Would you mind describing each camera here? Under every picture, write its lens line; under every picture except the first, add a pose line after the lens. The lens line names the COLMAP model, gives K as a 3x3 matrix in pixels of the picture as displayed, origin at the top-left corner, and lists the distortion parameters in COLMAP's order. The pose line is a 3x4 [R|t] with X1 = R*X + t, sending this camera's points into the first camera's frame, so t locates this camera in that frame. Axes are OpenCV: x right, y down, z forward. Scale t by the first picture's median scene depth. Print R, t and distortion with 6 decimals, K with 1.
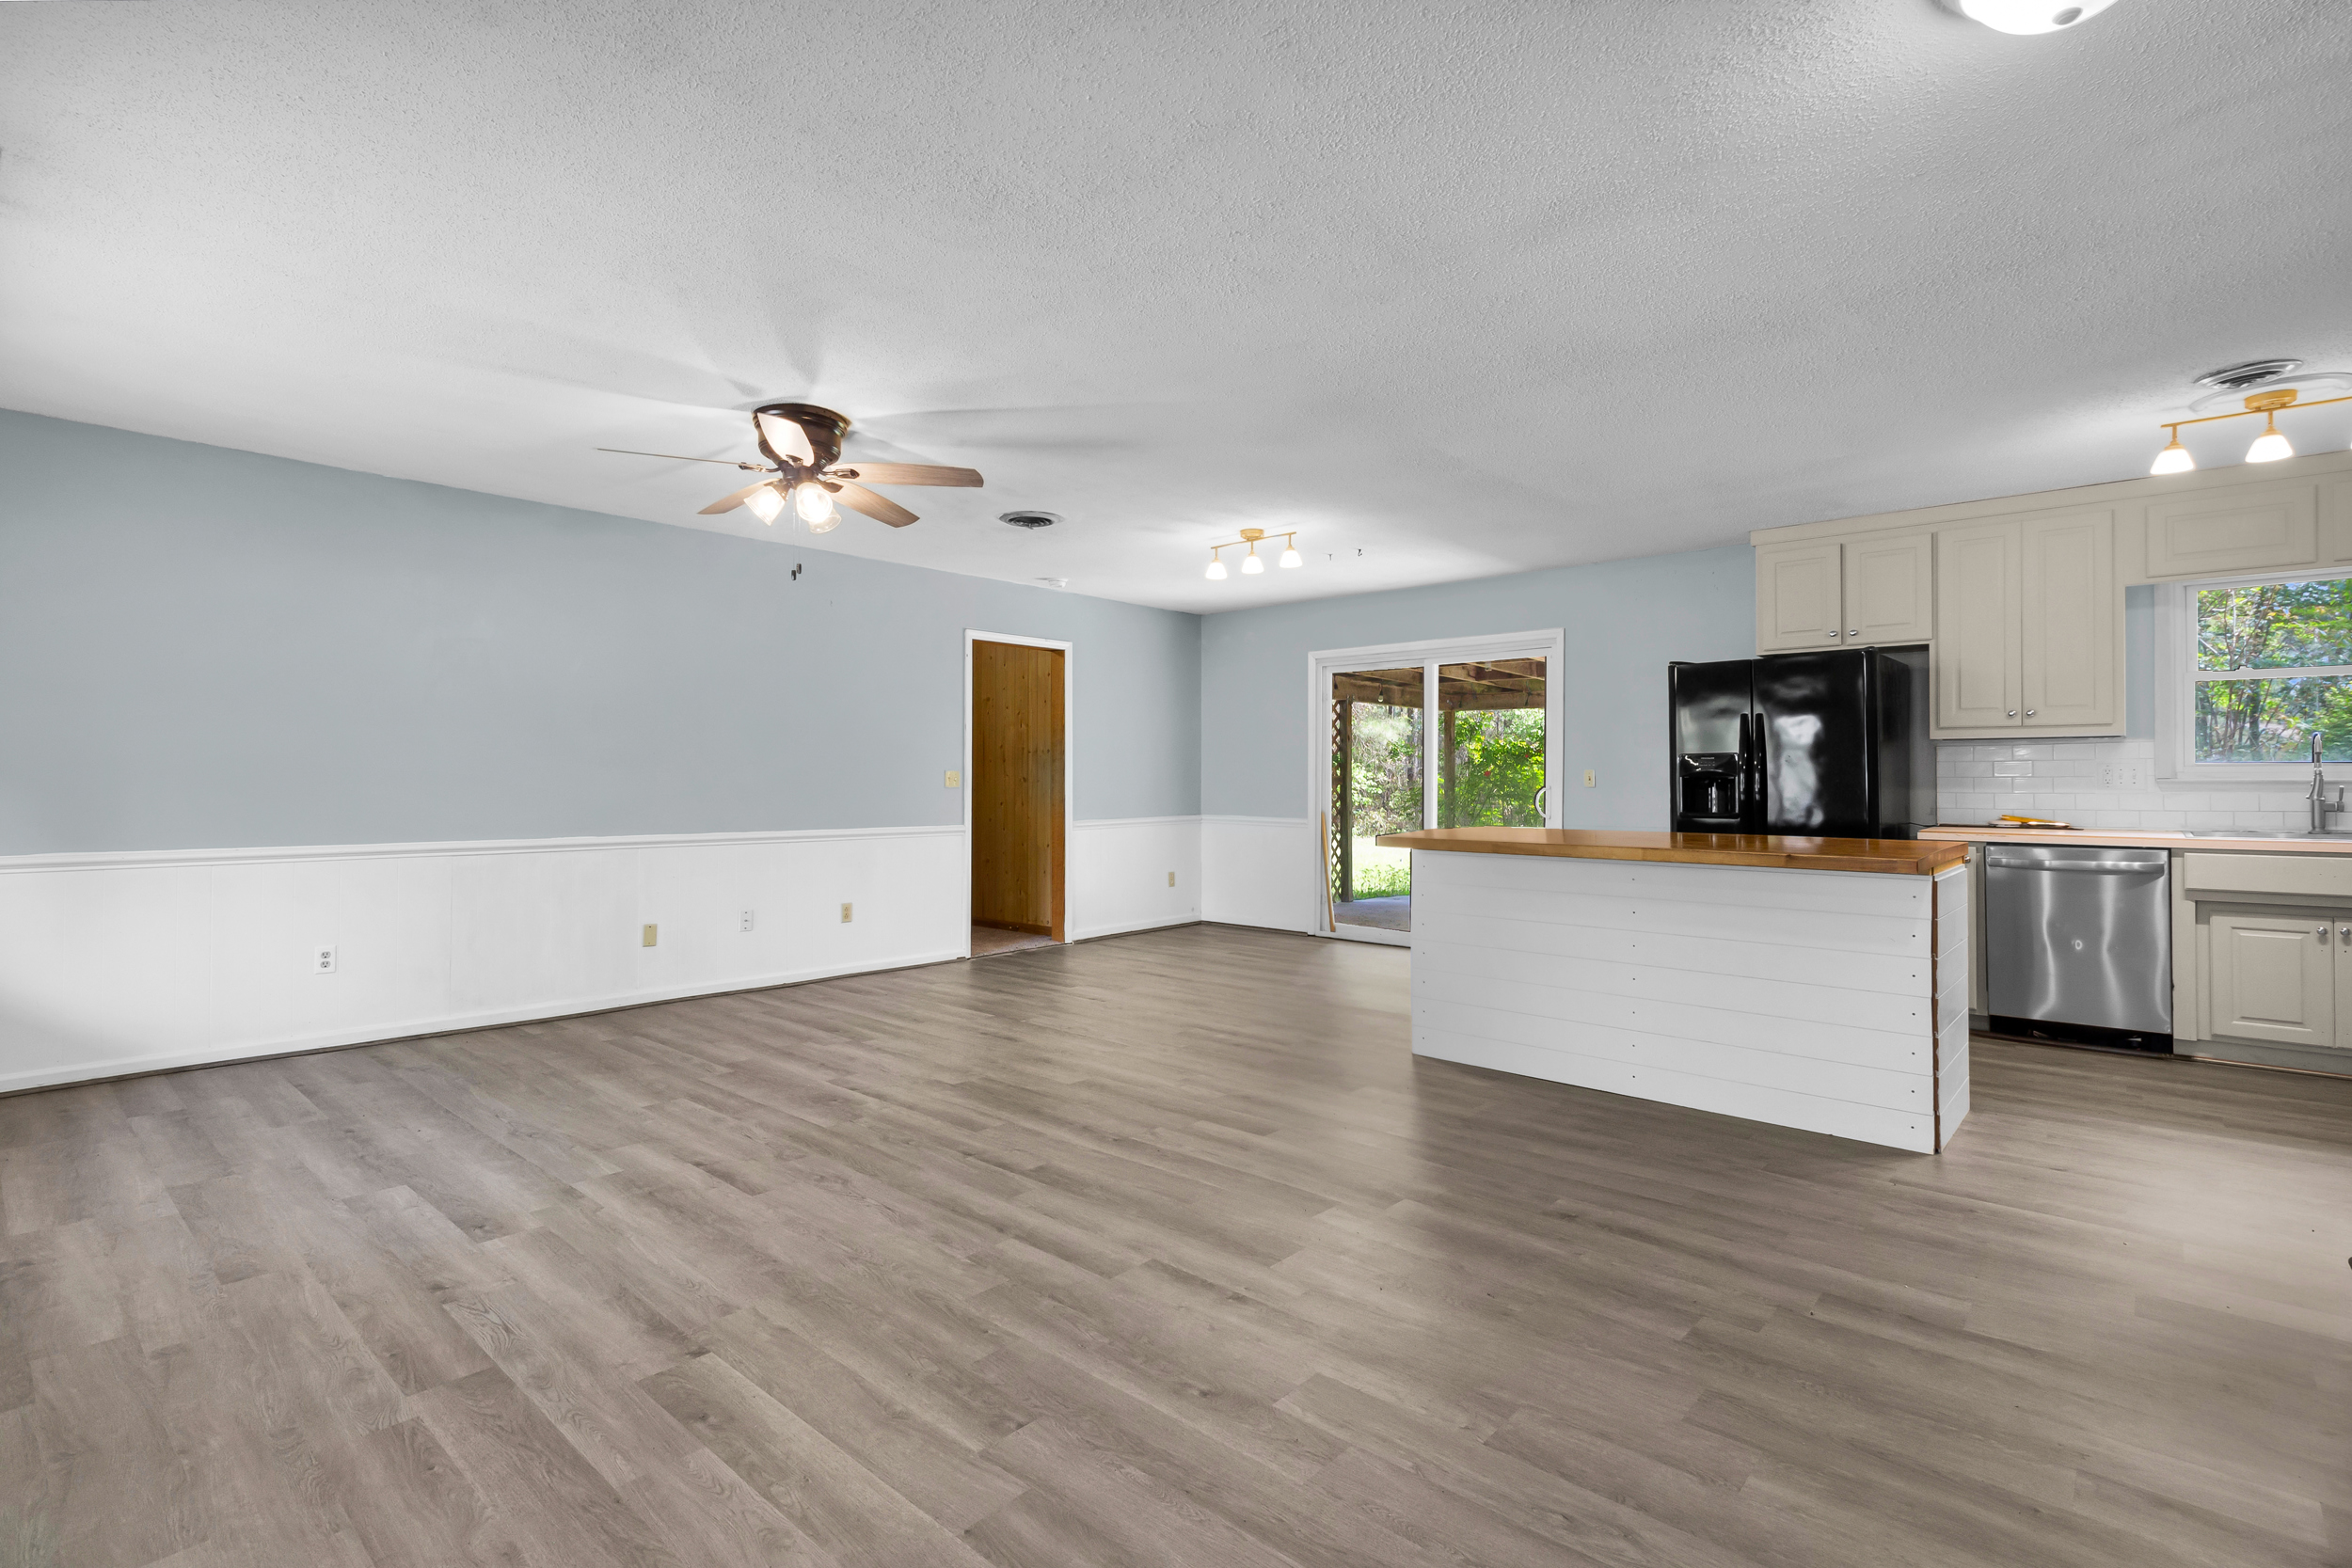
lens RADIAL K [[1104.2, 0, 1179.2], [0, 1104.2, 764.5], [0, 0, 1]] dist [-0.002293, 0.005324]
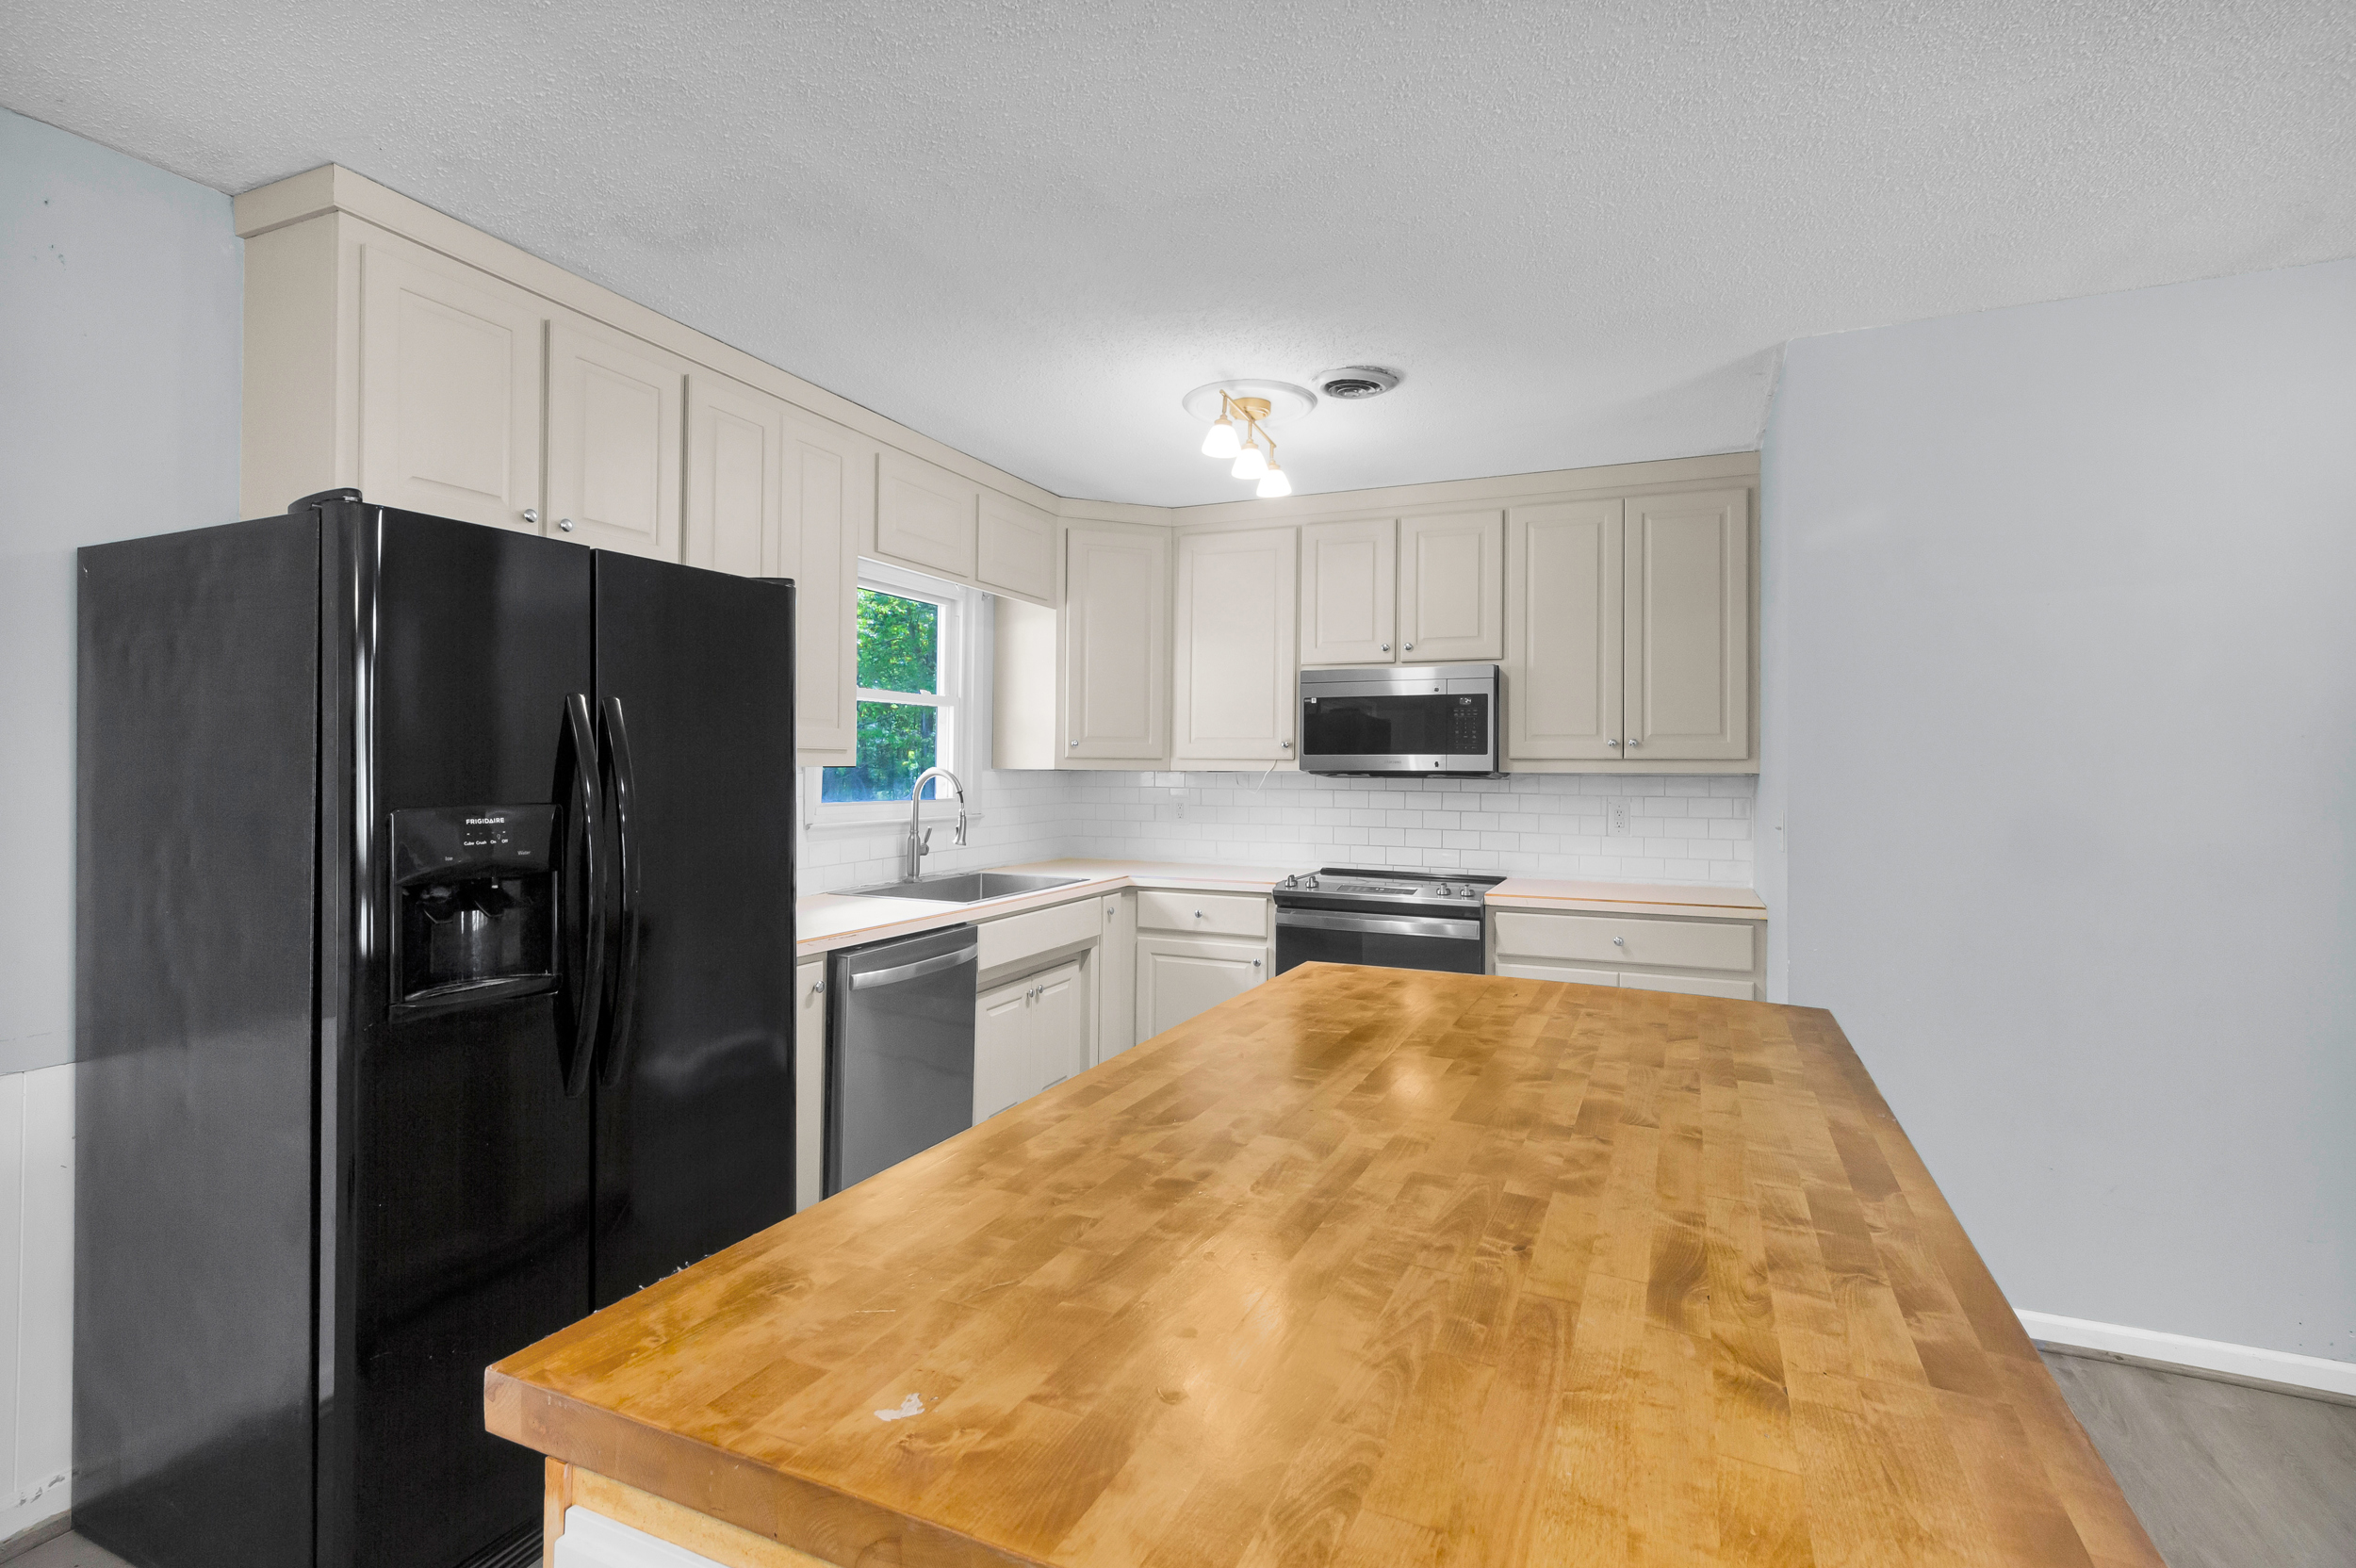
lens RADIAL K [[1106.1, 0, 1181.2], [0, 1106.1, 764.4], [0, 0, 1]] dist [-0.002293, 0.005324]
pose [[-0.309144, 0.002160, 0.951013, 0.235529], [-0.019605, 0.999770, -0.008644, -0.049646], [-0.950813, -0.021317, -0.309030, 1.995251]]
